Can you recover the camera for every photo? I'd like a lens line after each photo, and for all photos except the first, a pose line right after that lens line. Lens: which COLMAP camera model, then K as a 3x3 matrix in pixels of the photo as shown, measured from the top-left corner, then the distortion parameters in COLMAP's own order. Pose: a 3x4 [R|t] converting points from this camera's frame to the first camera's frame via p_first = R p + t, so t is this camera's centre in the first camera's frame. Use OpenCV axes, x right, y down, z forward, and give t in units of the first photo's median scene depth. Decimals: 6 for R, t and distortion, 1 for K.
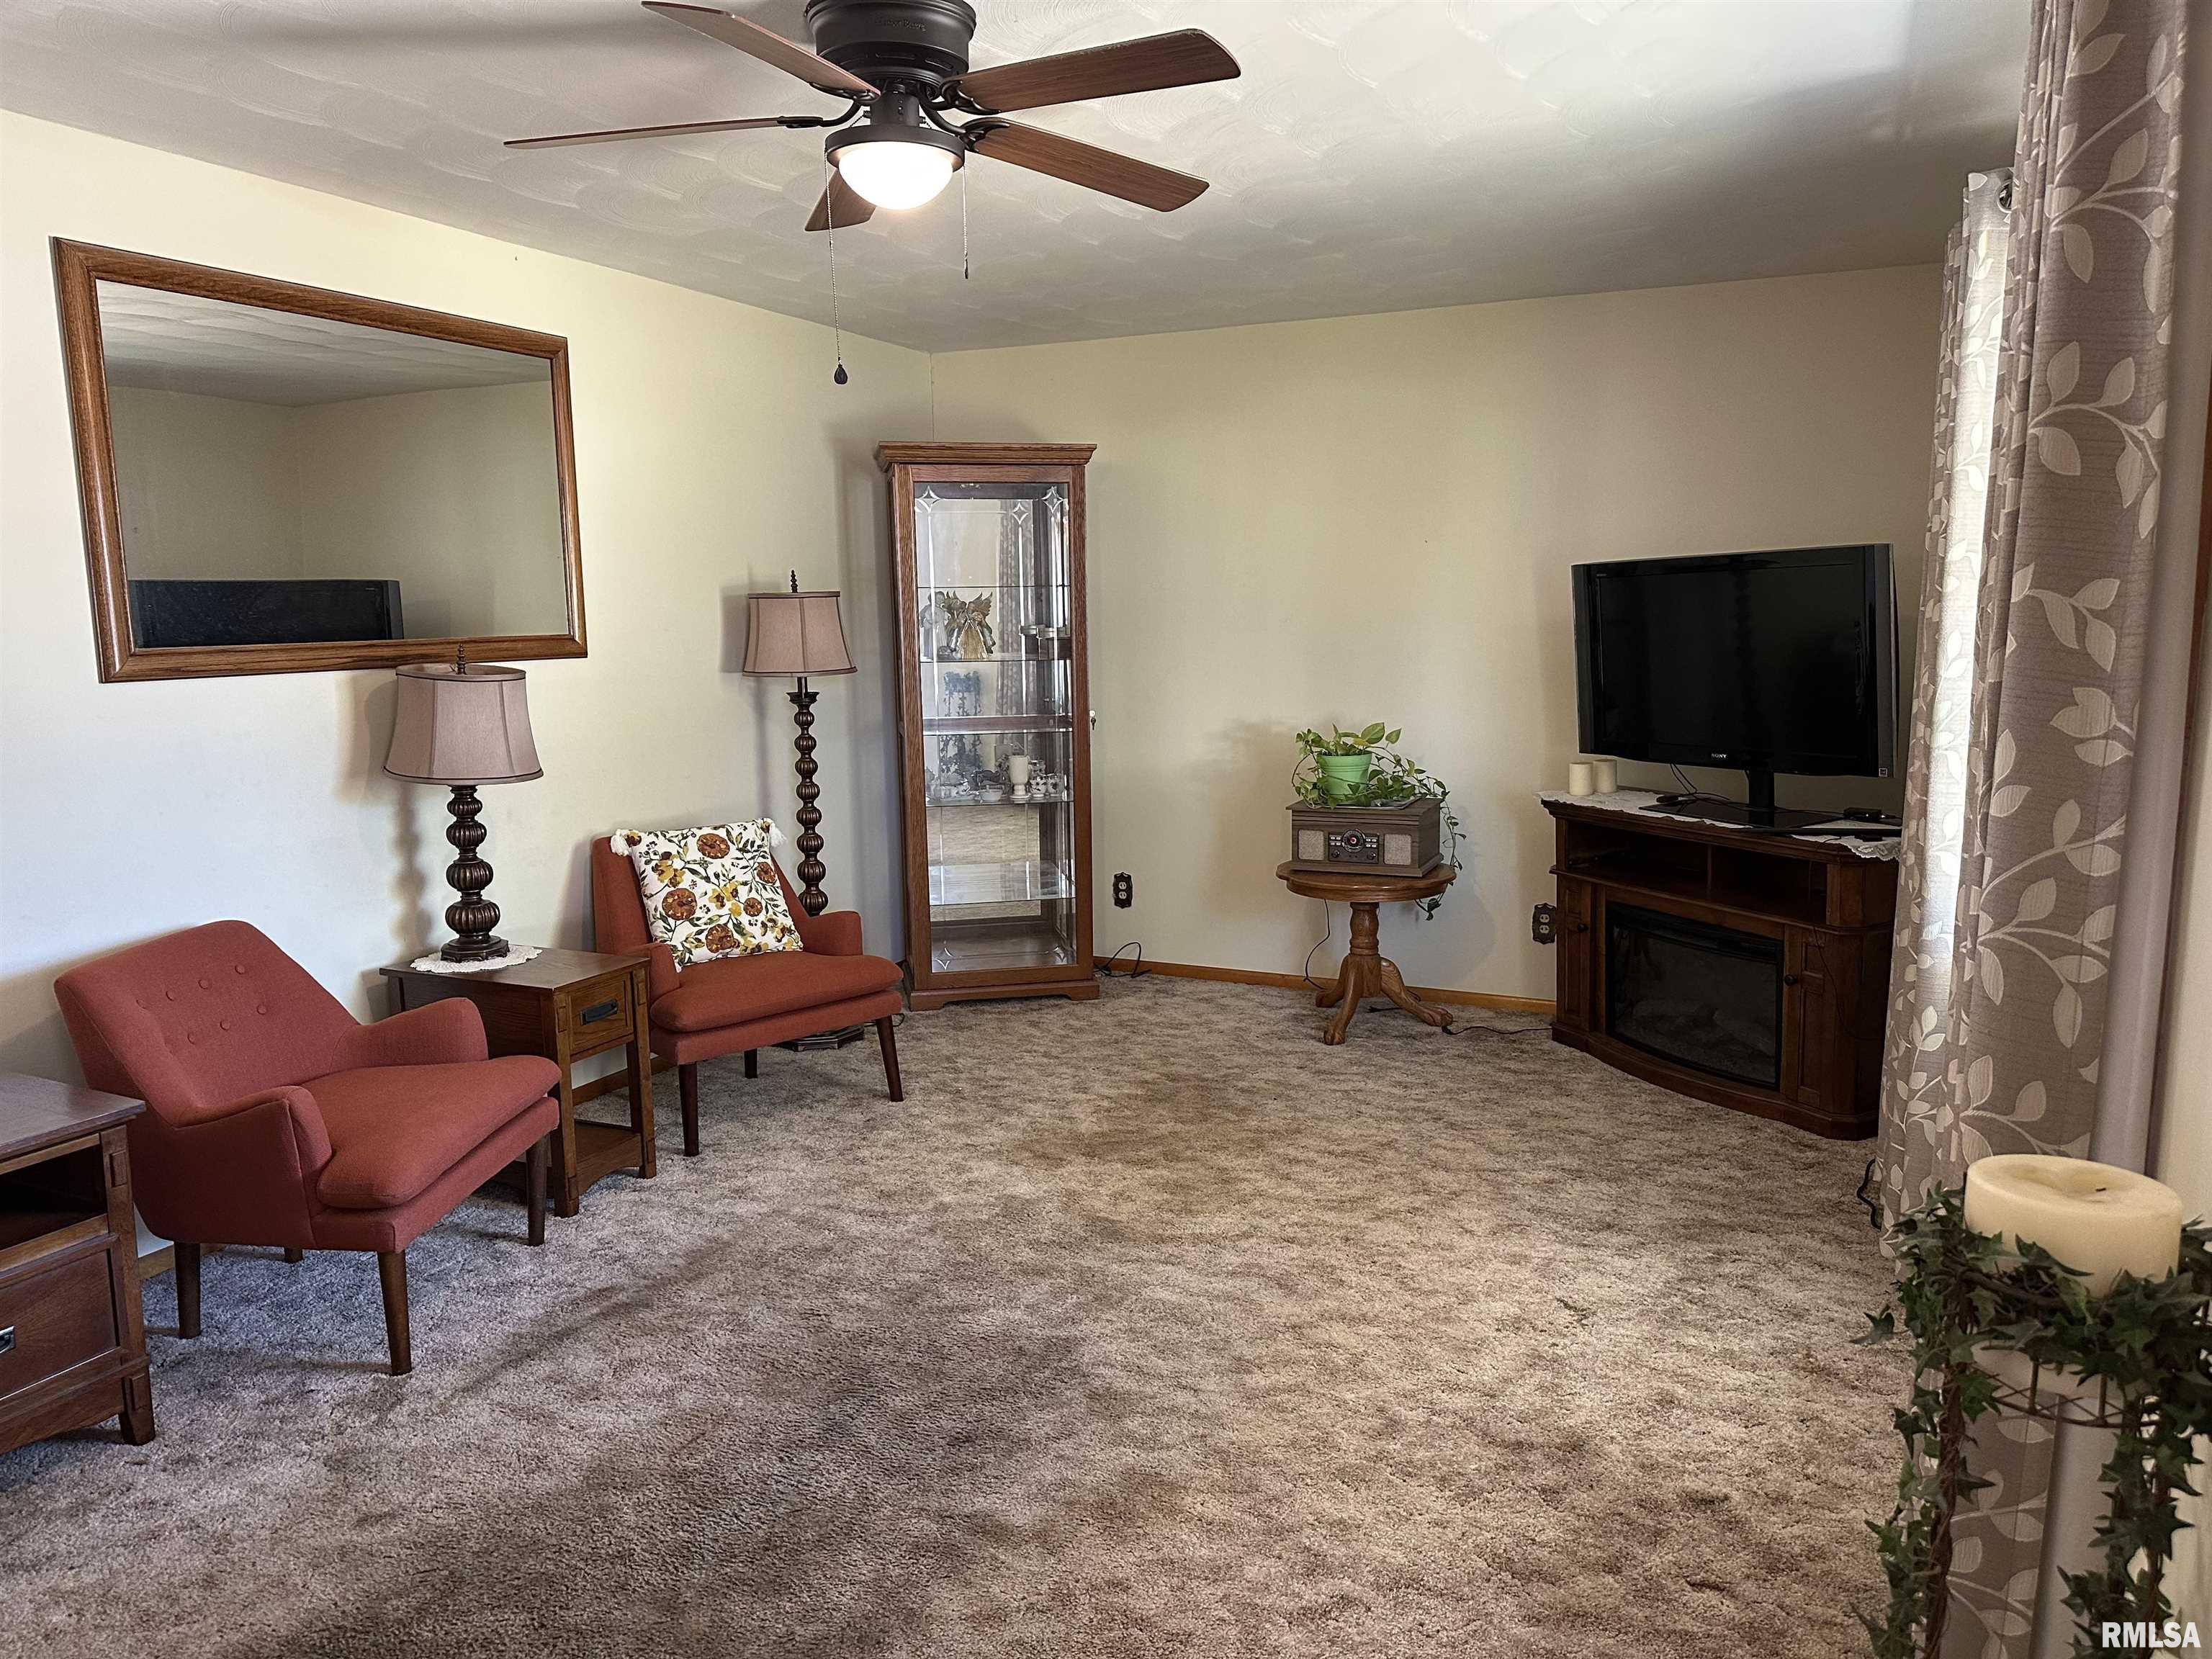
lens RADIAL K [[1537.5, 0, 1106.0], [0, 1537.5, 829.5], [0, 0, 1]] dist [0.071154, -0.083586]
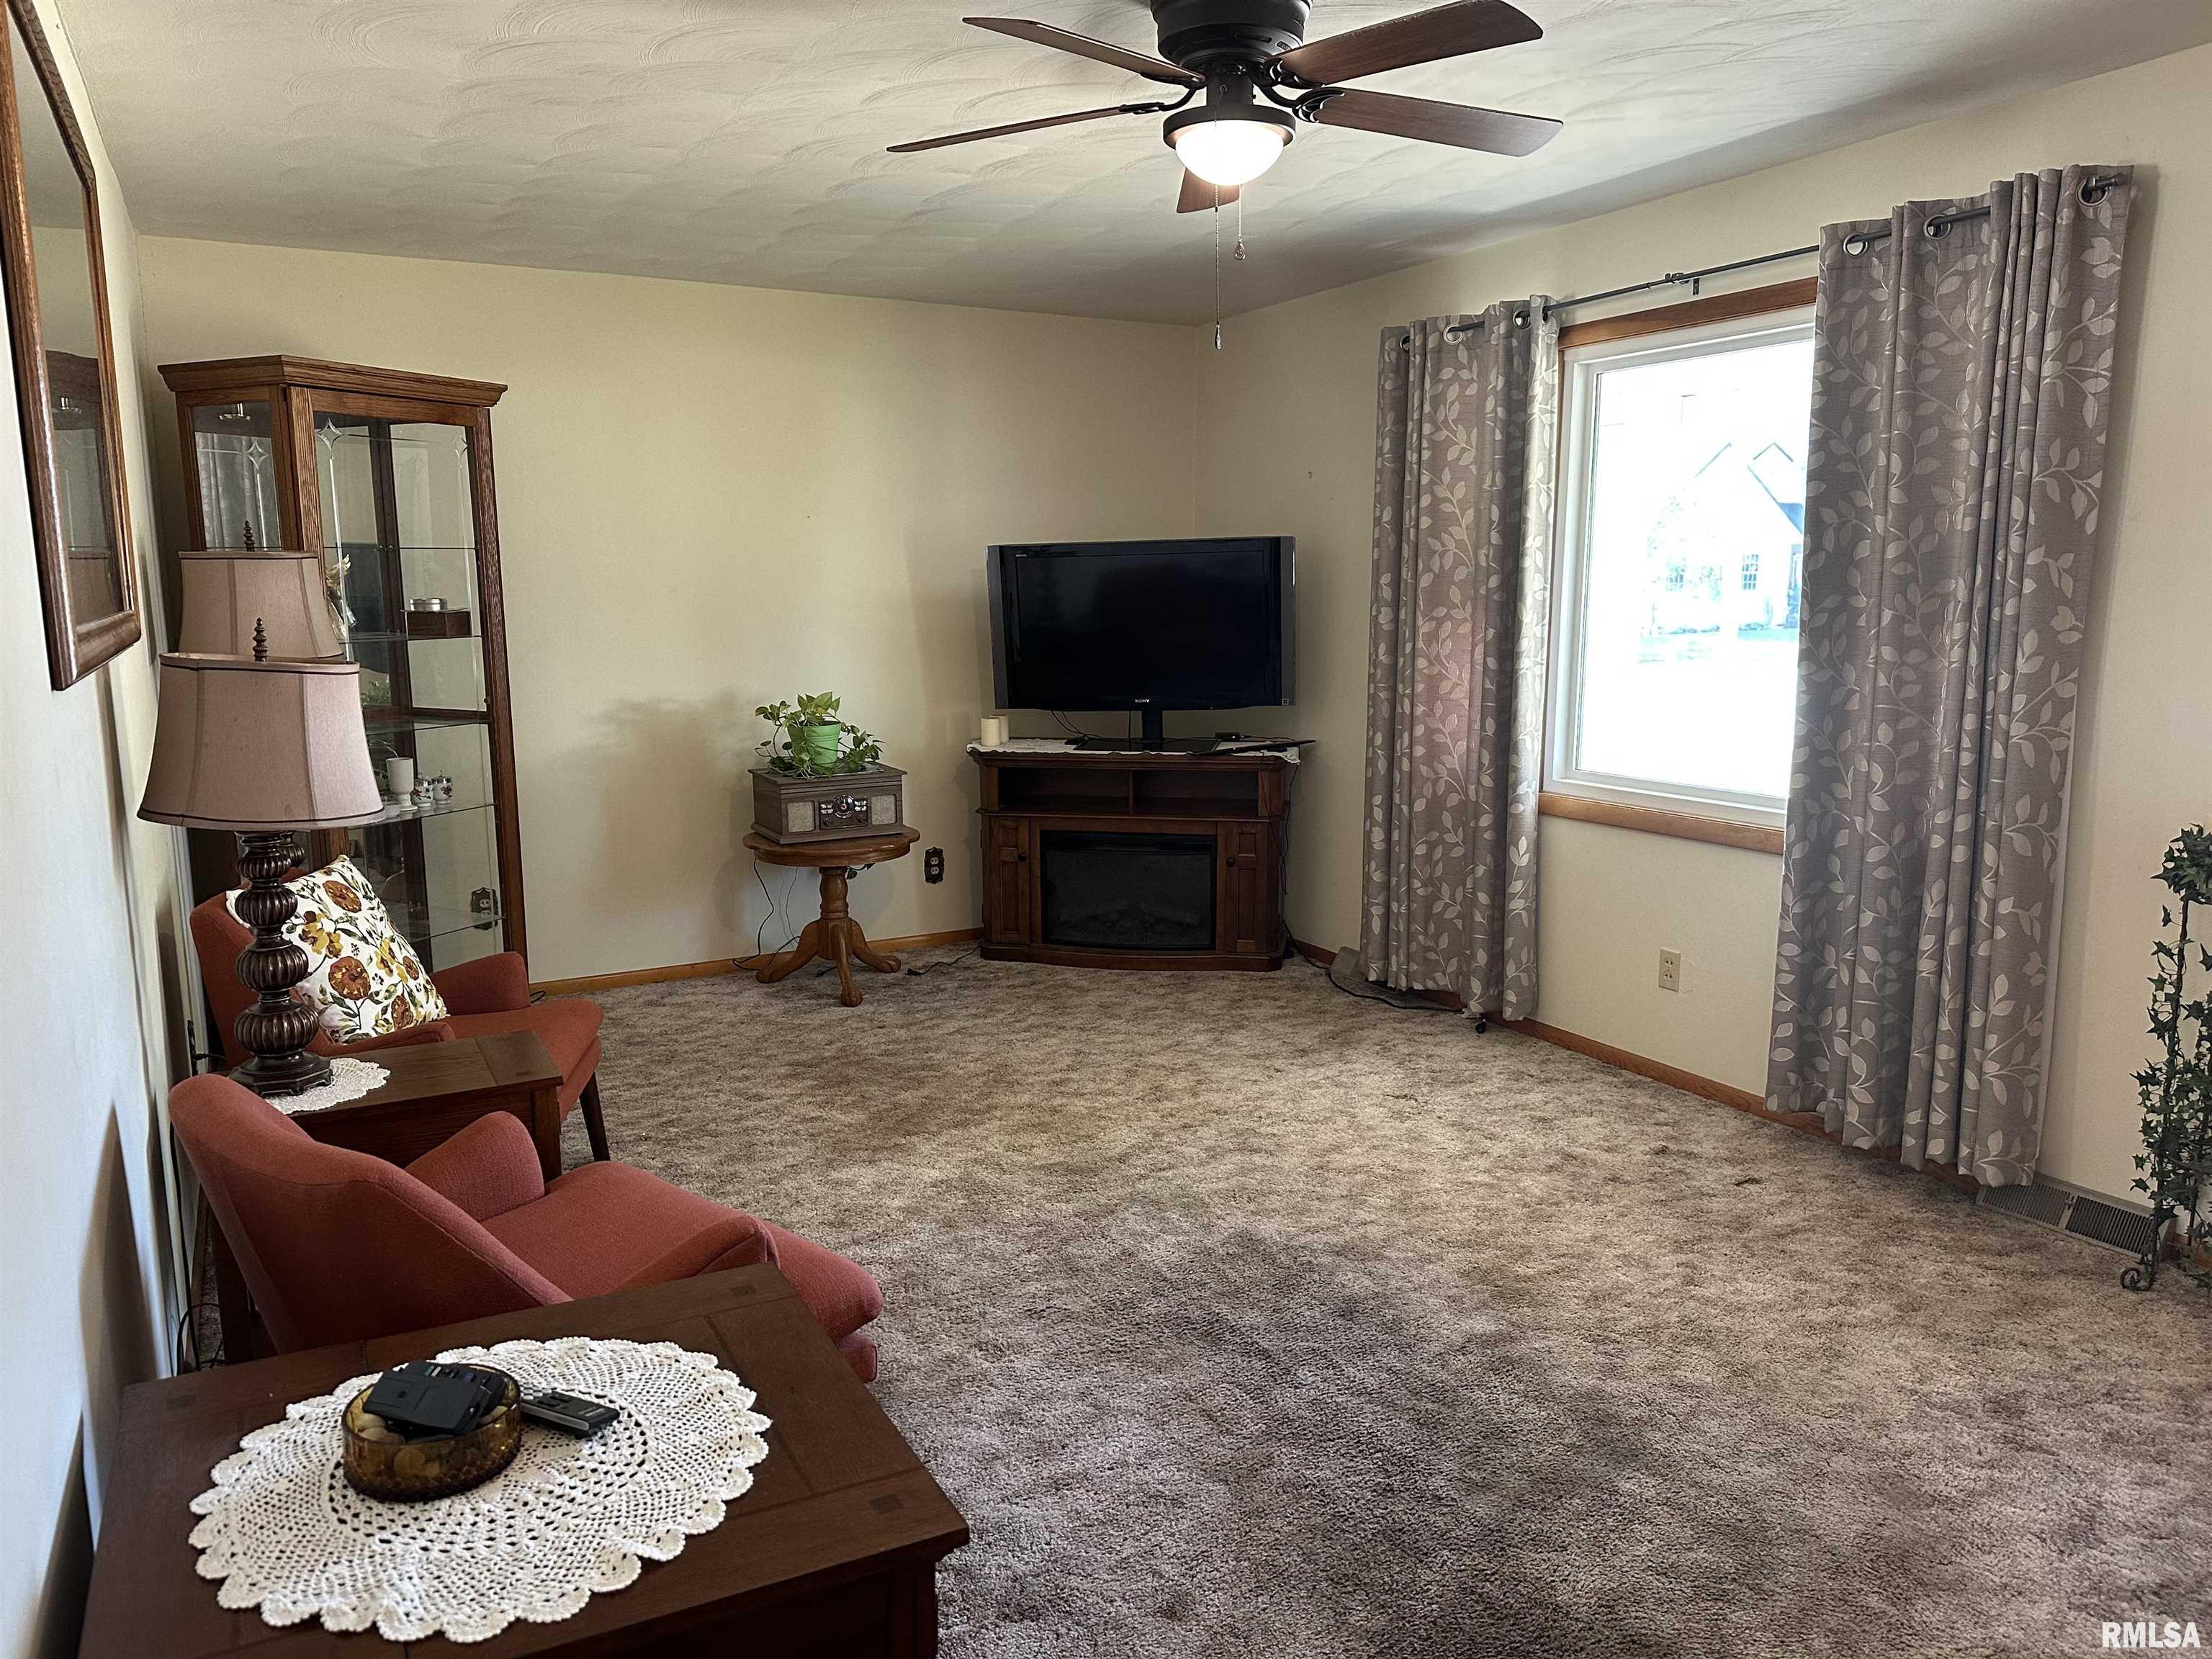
lens RADIAL K [[1537.5, 0, 1106.0], [0, 1537.5, 829.5], [0, 0, 1]] dist [0.071154, -0.083586]
pose [[0.591885, -0.120536, 0.796959, -0.638030], [0.114955, 0.991271, 0.064550, -0.027121], [-0.797783, 0.053409, 0.600575, 0.277160]]
